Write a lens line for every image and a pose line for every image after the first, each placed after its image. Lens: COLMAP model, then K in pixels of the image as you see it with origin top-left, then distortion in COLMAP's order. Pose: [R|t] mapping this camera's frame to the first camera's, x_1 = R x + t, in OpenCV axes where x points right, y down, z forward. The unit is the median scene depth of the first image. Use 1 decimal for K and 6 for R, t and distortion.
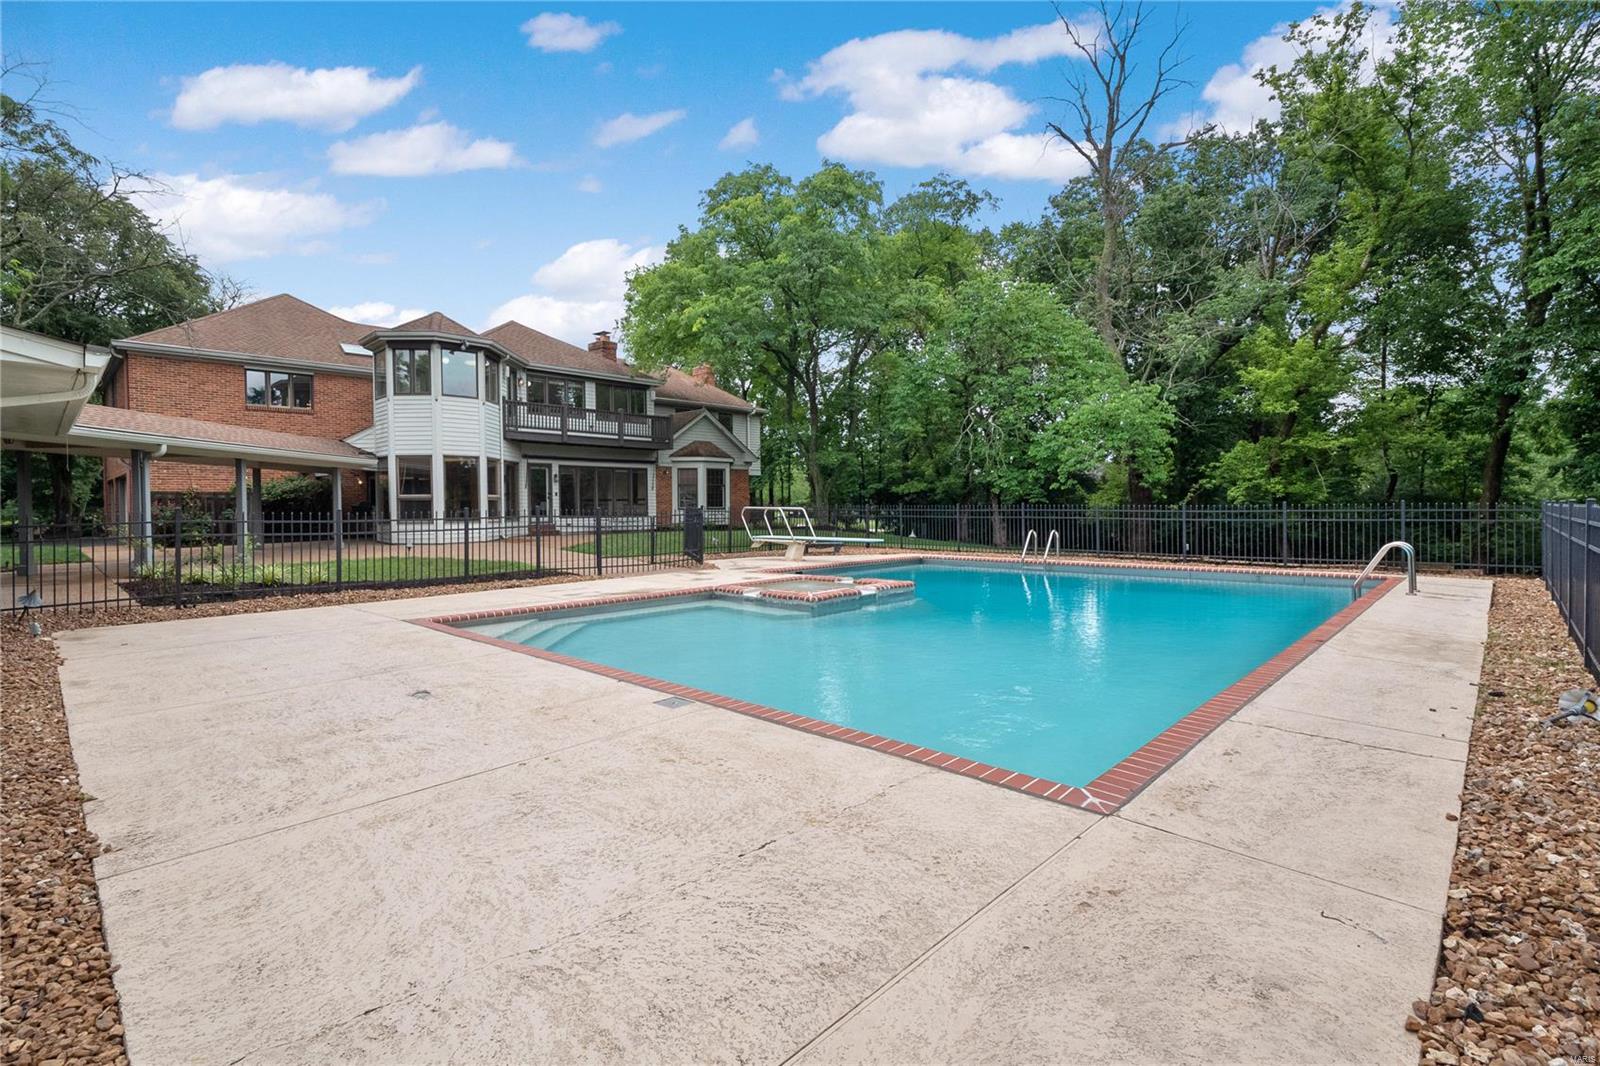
lens RADIAL K [[754.0, 0, 806.0], [0, 754.0, 526.4], [0, 0, 1]] dist [-0.020893, -0.000251]
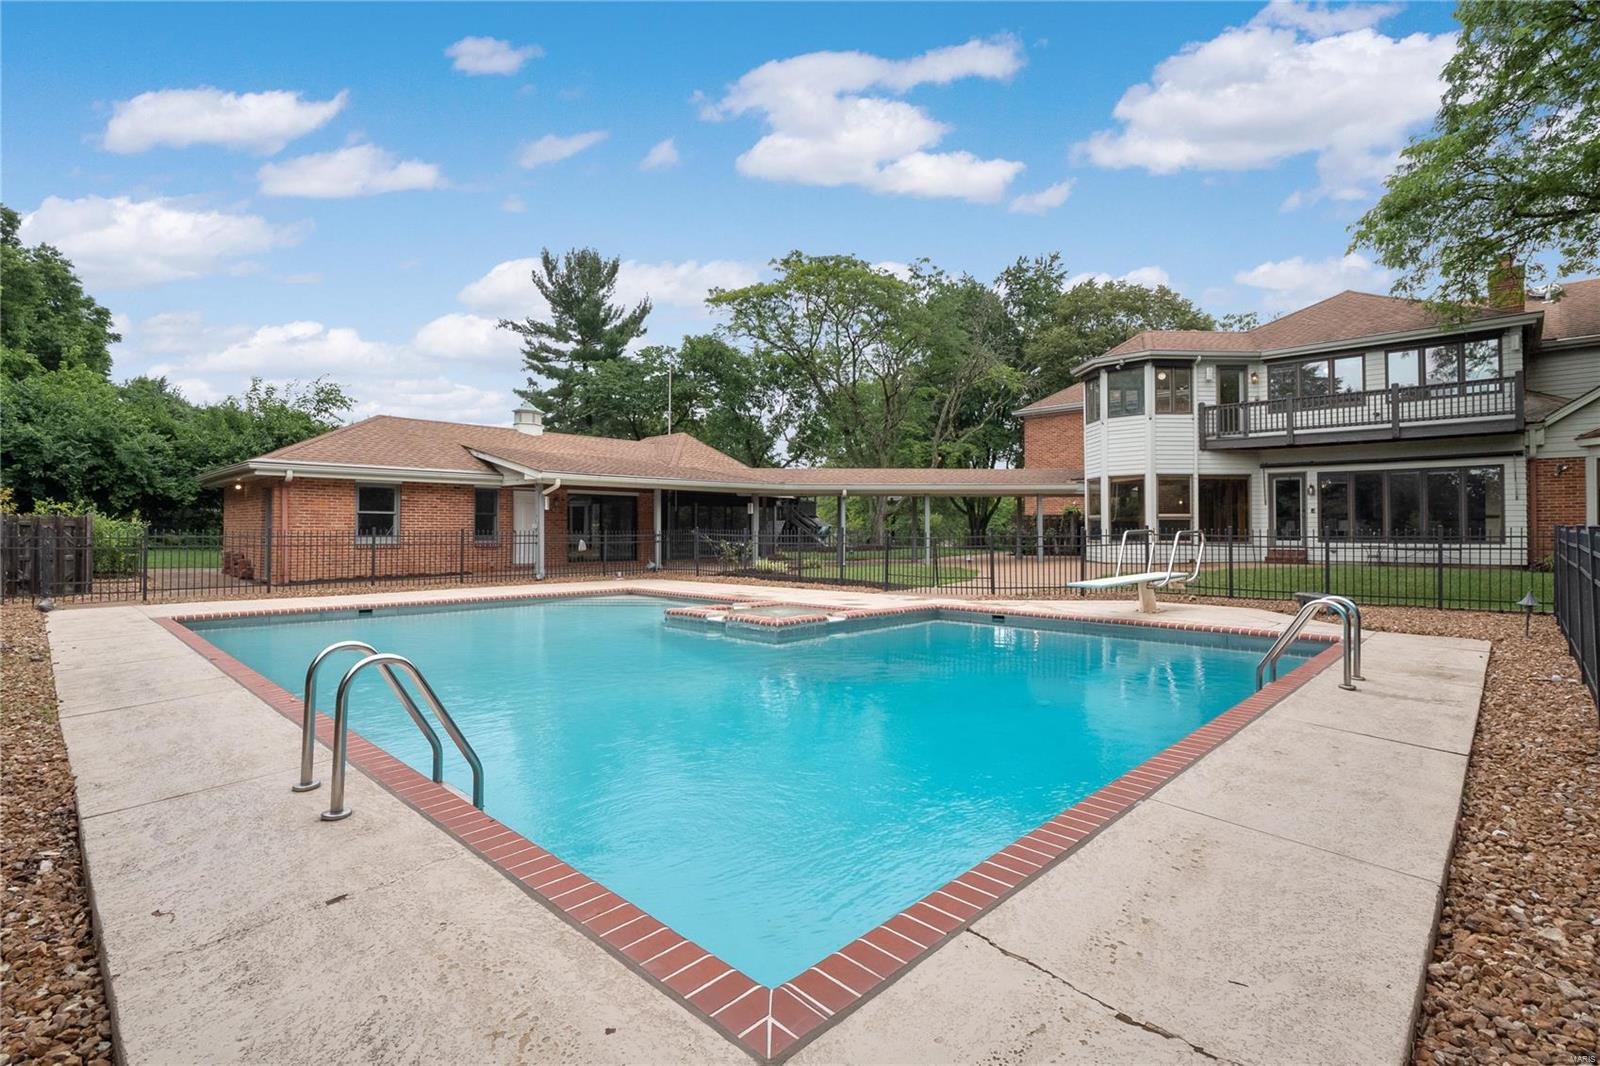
lens RADIAL K [[754.0, 0, 805.8], [0, 754.0, 527.9], [0, 0, 1]] dist [-0.020893, -0.000251]
pose [[-0.004508, 0.012083, -0.999917, 0.461701], [-0.034745, 0.999321, 0.012233, -0.017380], [0.999386, 0.034797, -0.004085, 0.508623]]
